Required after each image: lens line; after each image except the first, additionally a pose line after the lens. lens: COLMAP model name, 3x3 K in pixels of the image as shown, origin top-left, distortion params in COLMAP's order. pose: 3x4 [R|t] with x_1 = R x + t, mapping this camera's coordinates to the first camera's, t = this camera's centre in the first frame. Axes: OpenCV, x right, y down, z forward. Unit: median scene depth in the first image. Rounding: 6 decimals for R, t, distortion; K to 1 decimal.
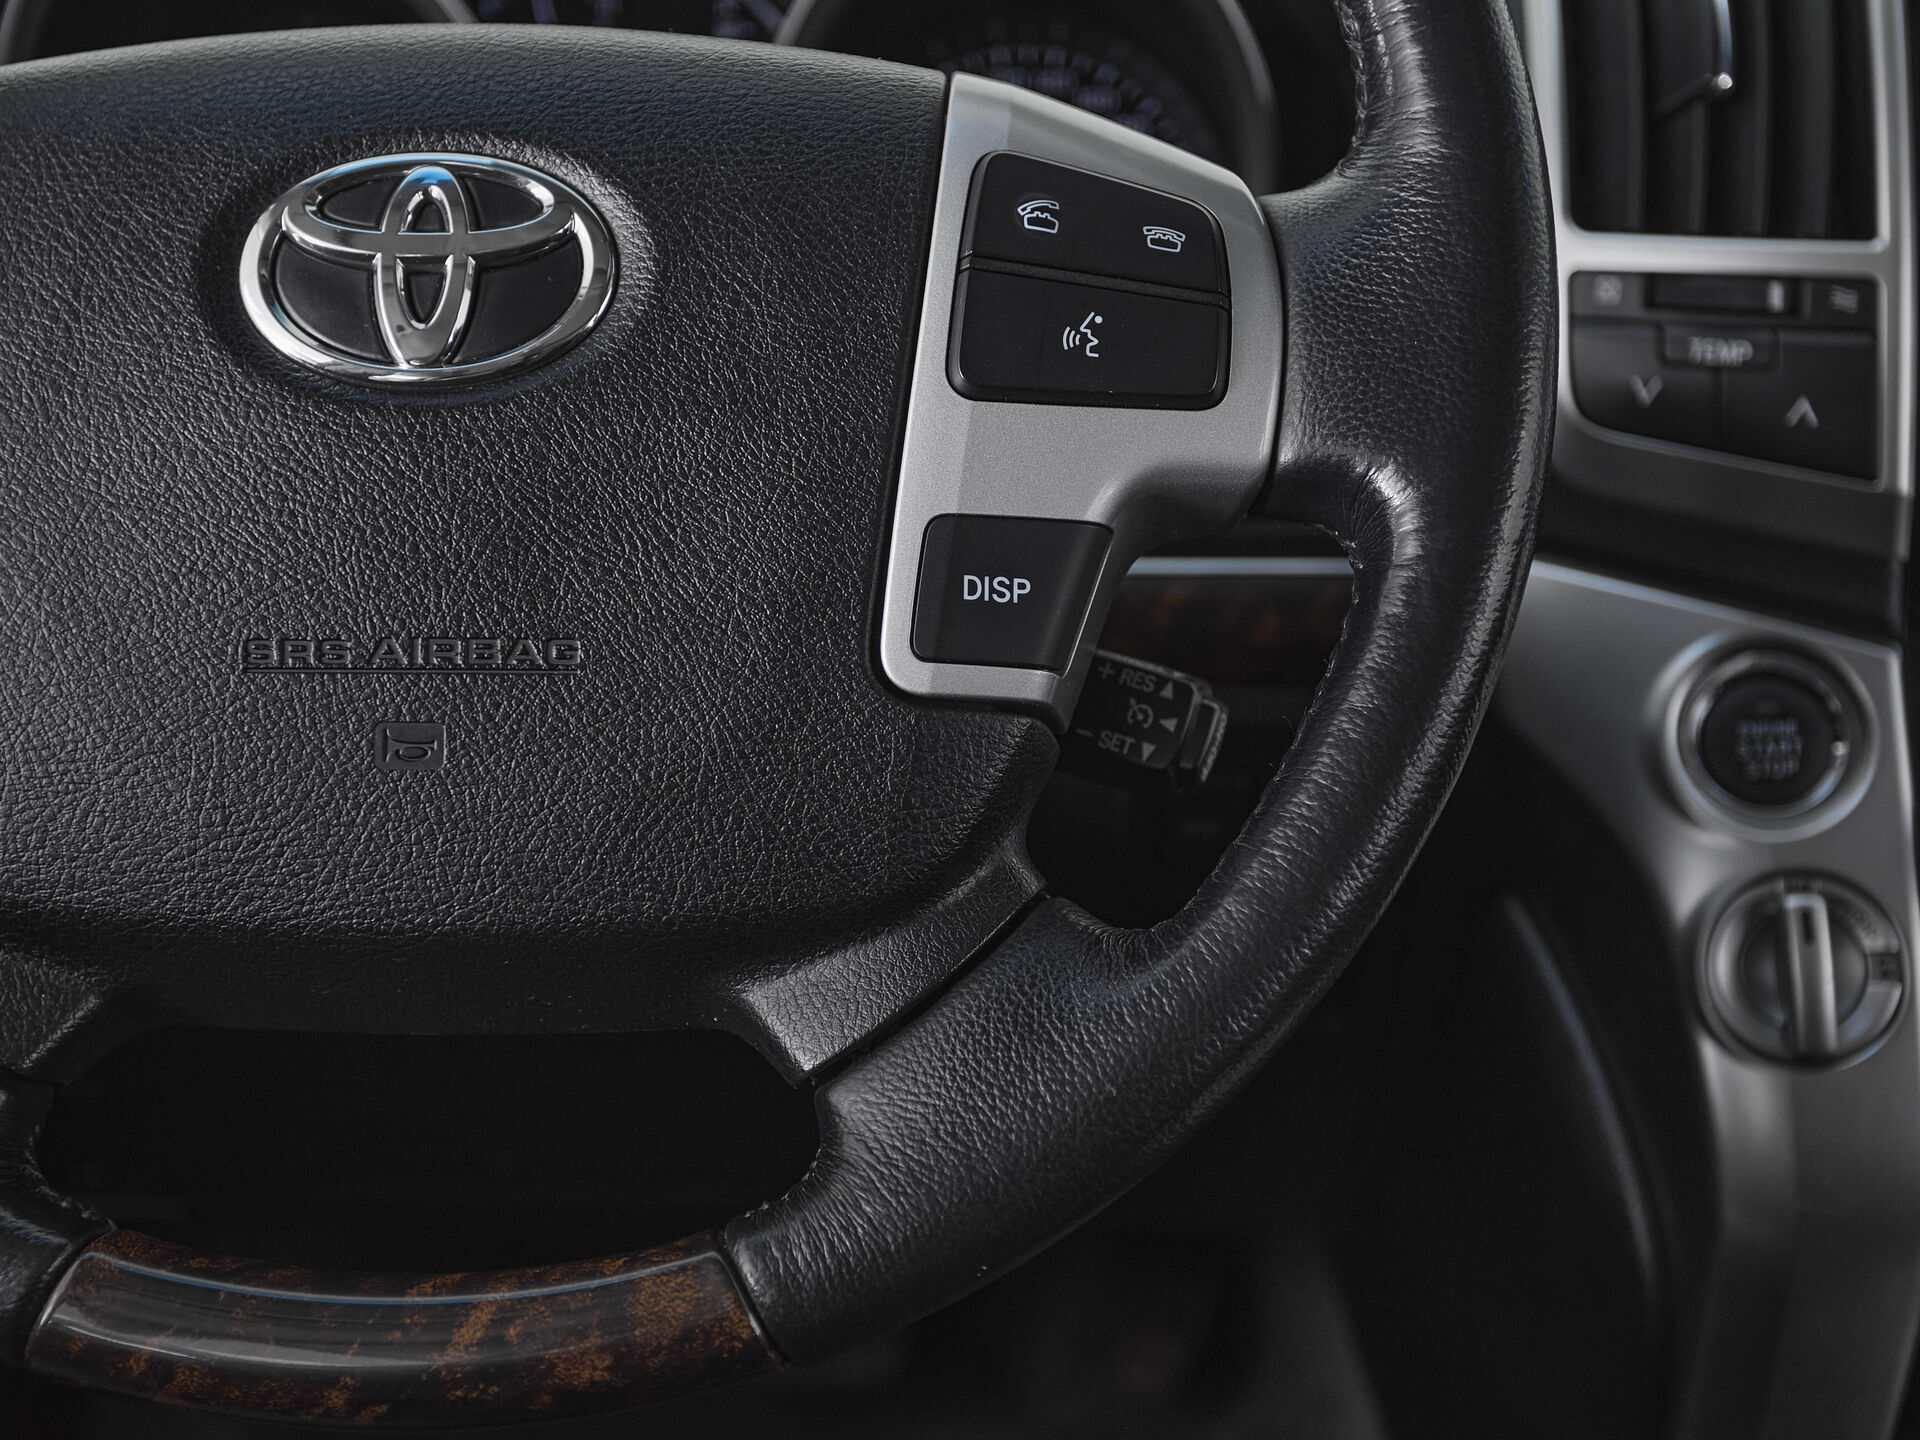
lens RADIAL K [[2857.6, 0, 964.3], [0, 2857.6, 746.0], [0, 0, 1]] dist [0.015857, 0.068936]
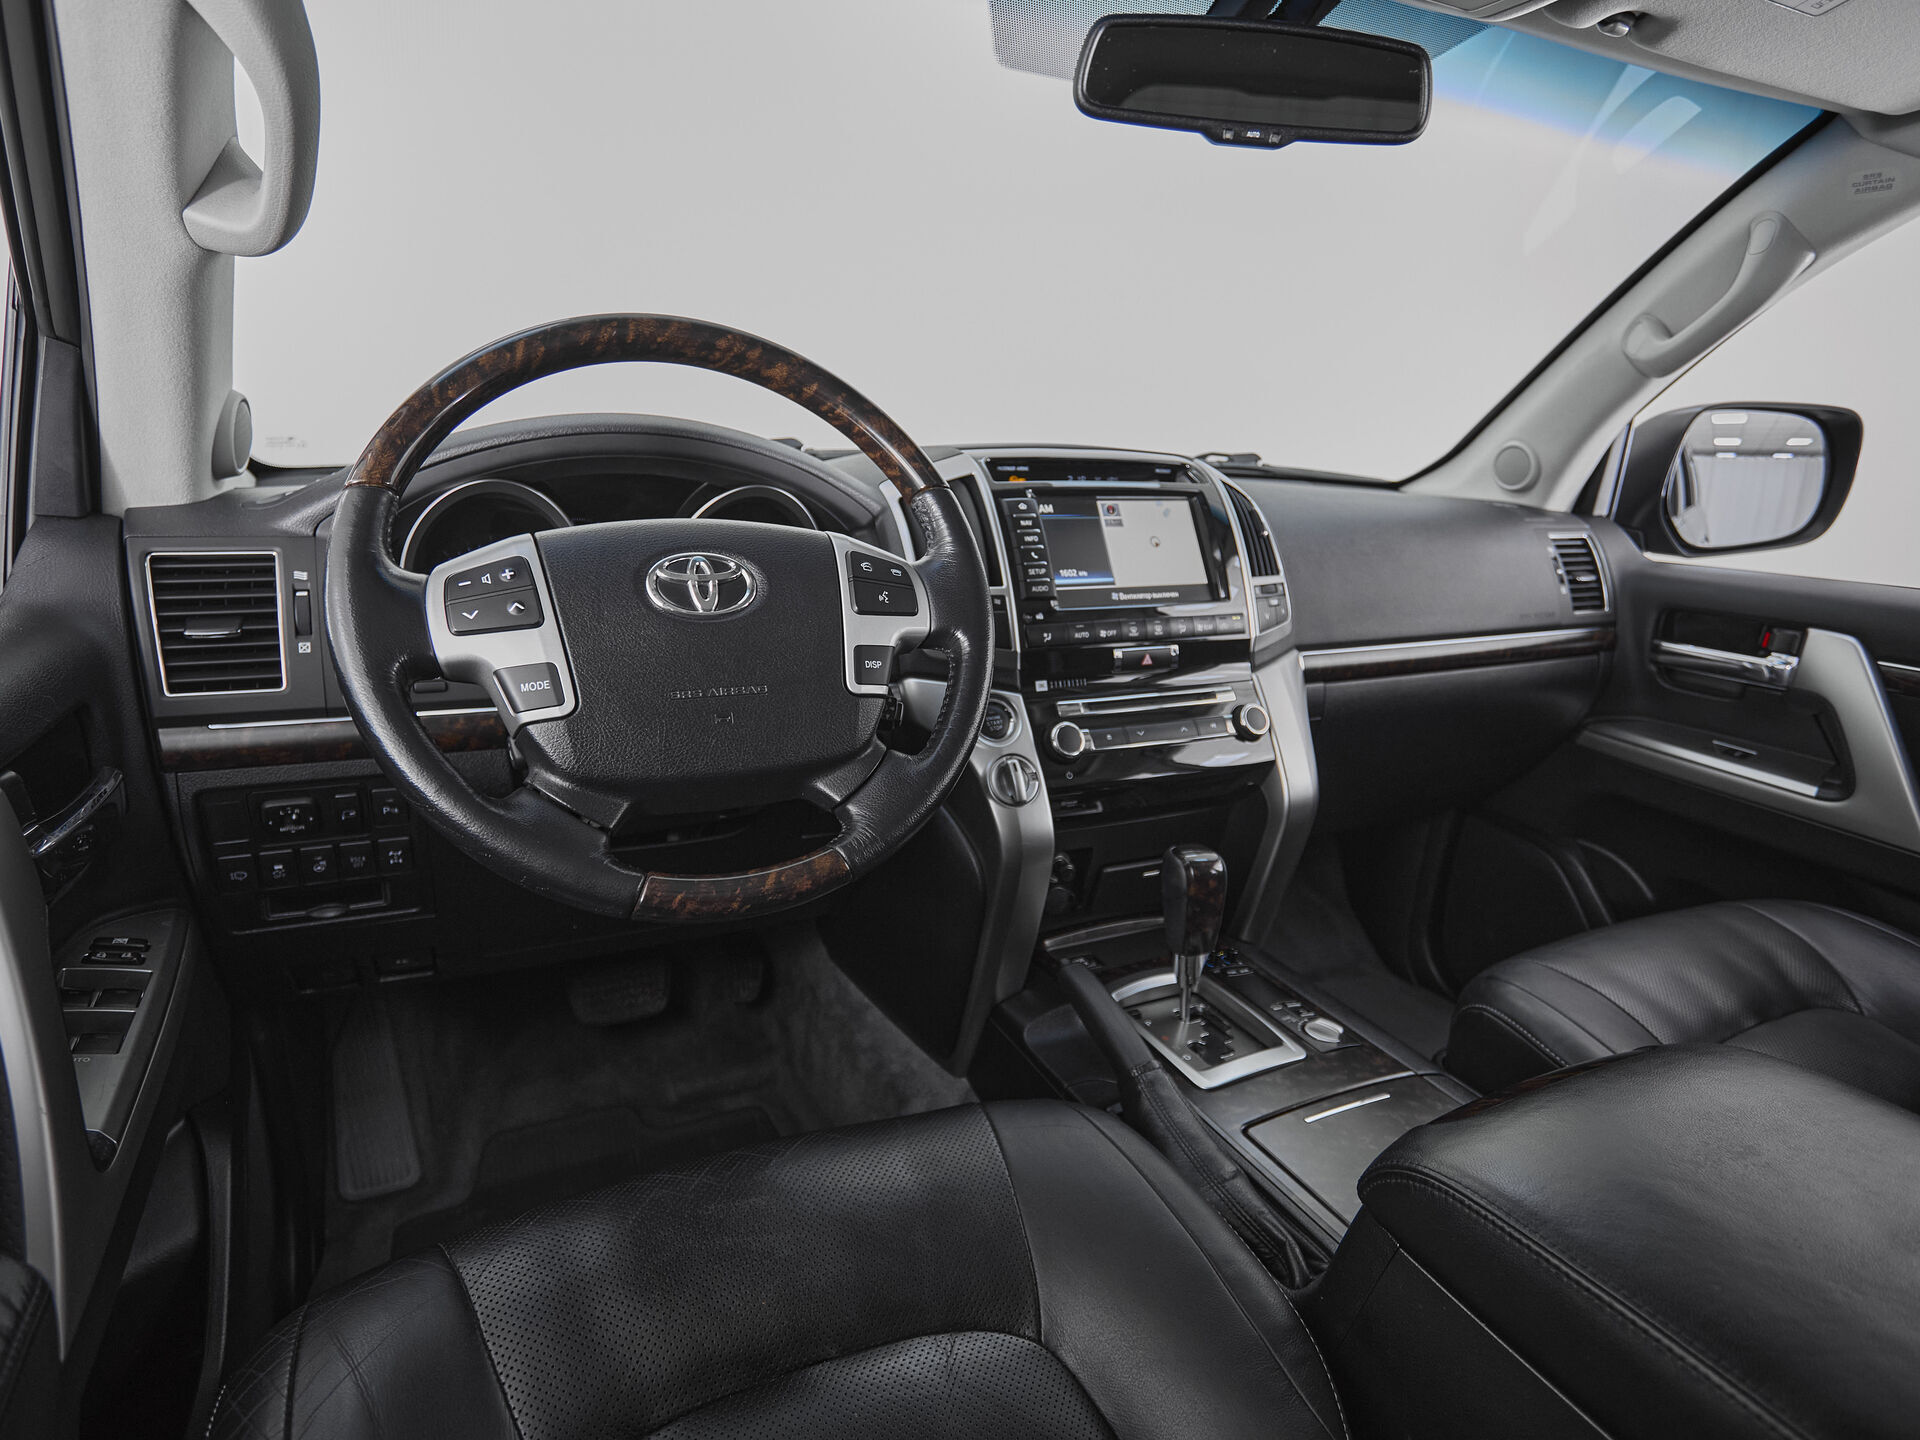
lens RADIAL K [[1070.8, 0, 960.0], [0, 1070.8, 720.0], [0, 0, 1]] dist [-0.008558, -0.000305]
pose [[0.889769, -0.078633, 0.449586, -0.512839], [0.127895, 0.988538, -0.080219, 0.139961], [-0.438125, 0.128876, 0.889628, -0.266968]]
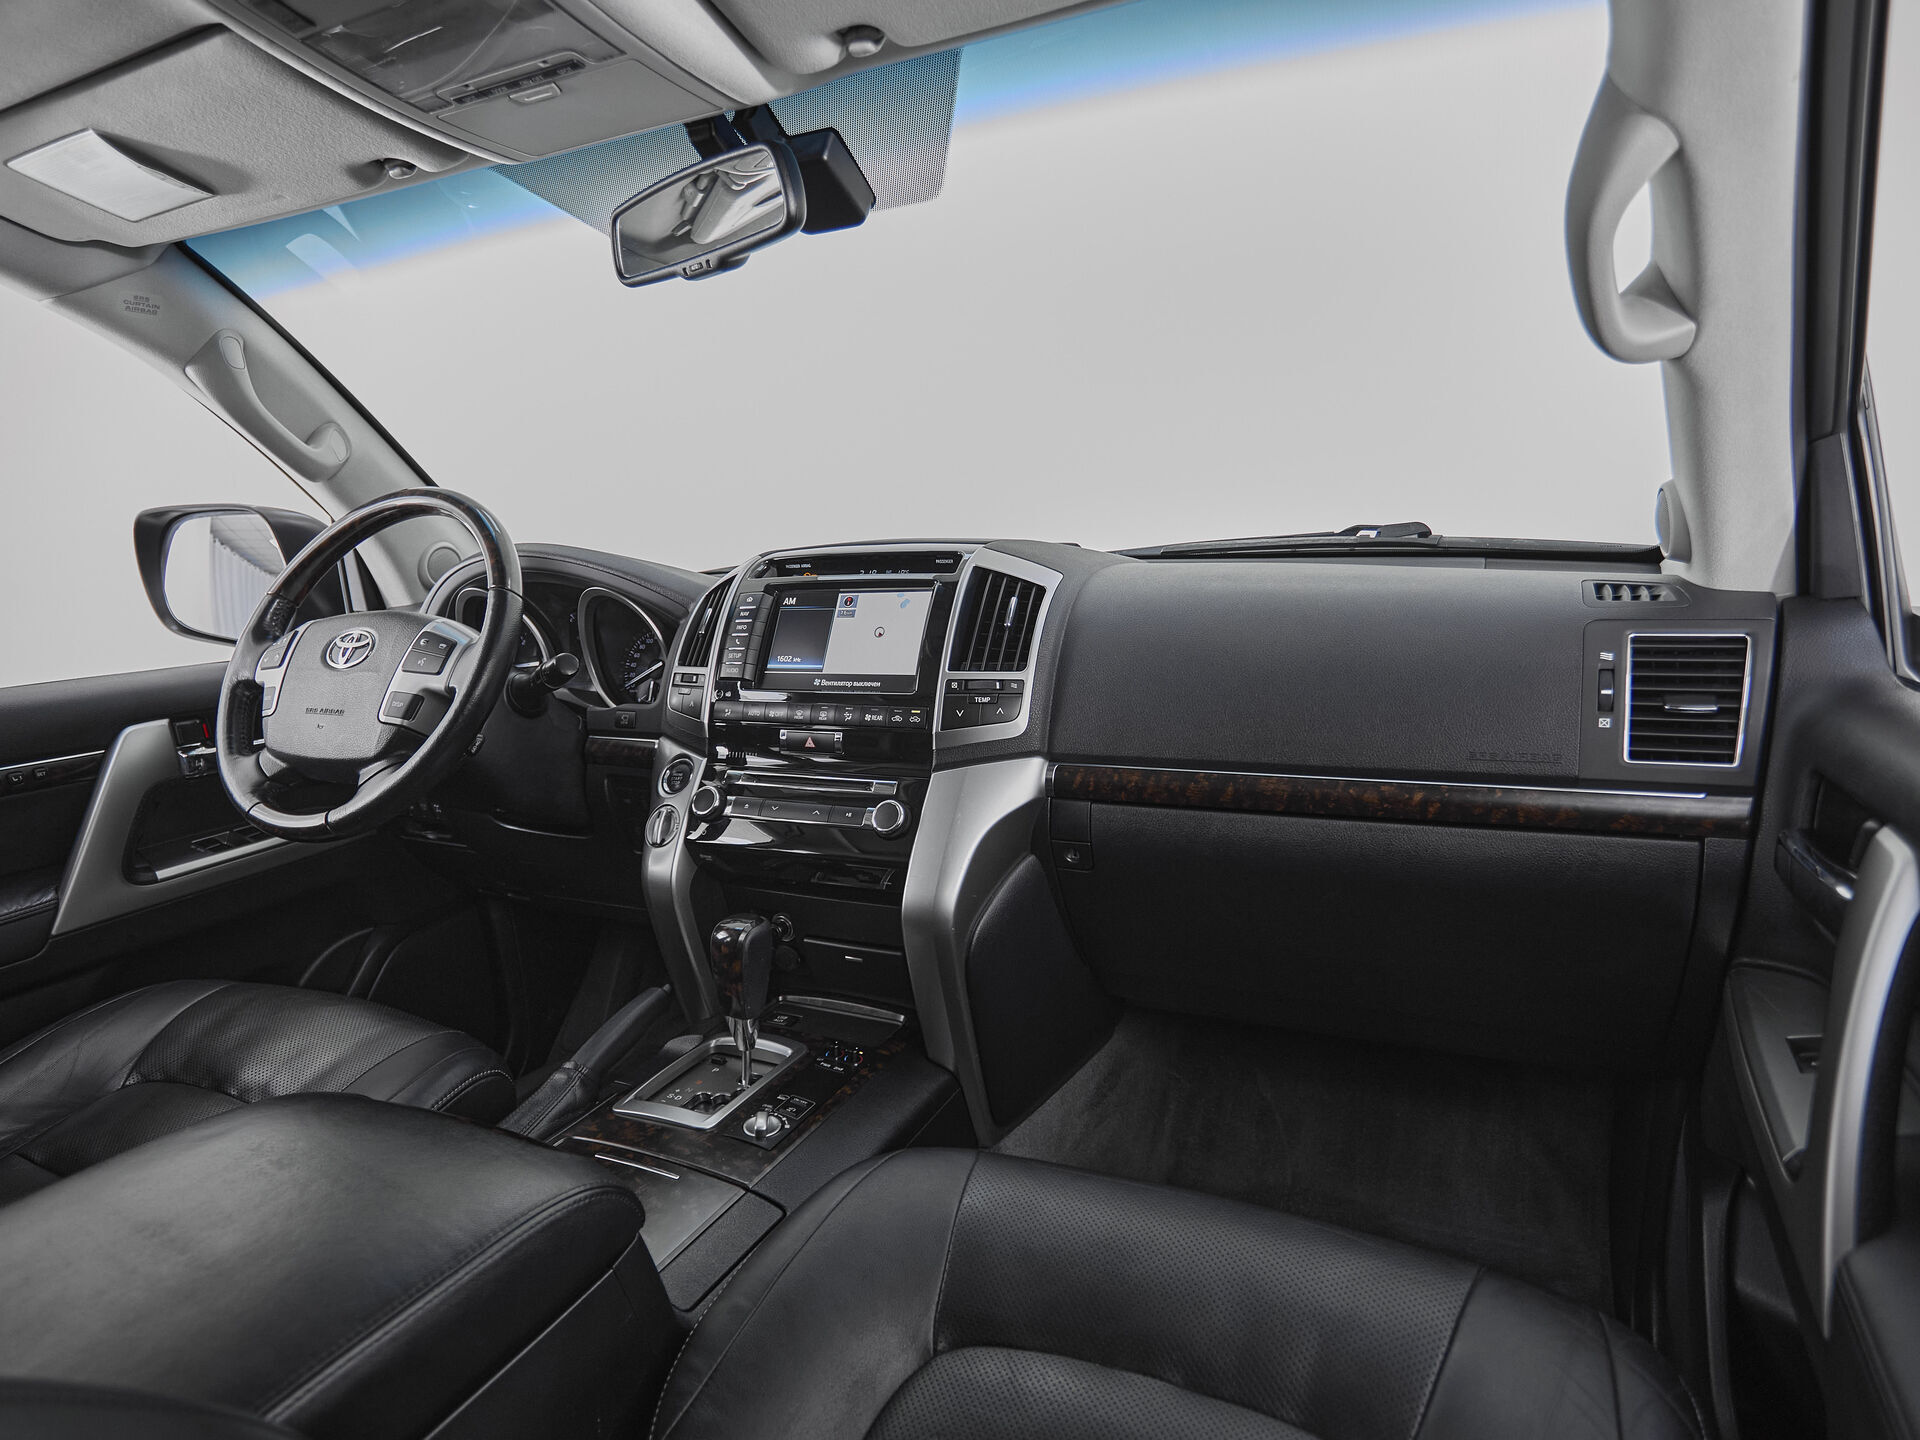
lens RADIAL K [[1123.9, 0, 957.8], [0, 1123.9, 764.2], [0, 0, 1]] dist [0.000198, -0.000270]
pose [[0.904671, 0.060053, -0.421857, 1.941257], [-0.127640, 0.982751, -0.133823, 0.214849], [0.406544, 0.174912, 0.896732, -0.515430]]
